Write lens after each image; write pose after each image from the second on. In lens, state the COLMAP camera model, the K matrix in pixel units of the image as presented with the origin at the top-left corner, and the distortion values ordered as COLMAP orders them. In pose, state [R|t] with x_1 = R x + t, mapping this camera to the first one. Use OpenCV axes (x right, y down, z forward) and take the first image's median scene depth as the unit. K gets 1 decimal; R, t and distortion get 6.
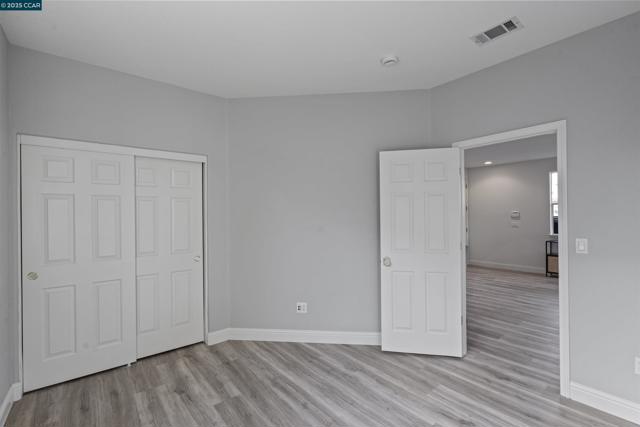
lens RADIAL K [[289.0, 0, 320.6], [0, 289.0, 215.7], [0, 0, 1]] dist [0.000639, 0.000114]
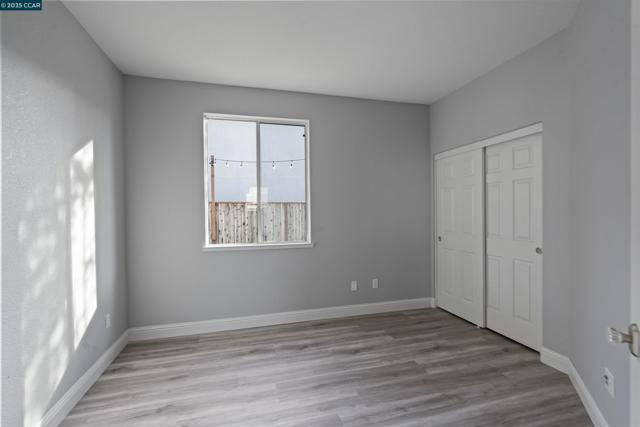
lens RADIAL K [[289.0, 0, 320.0], [0, 289.0, 213.3], [0, 0, 1]] dist [0.000639, 0.000114]
pose [[-0.408907, 0.013872, -0.912470, 0.737523], [0.013016, 0.999871, 0.009368, 0.035644], [0.912483, -0.008046, -0.409035, 0.984828]]
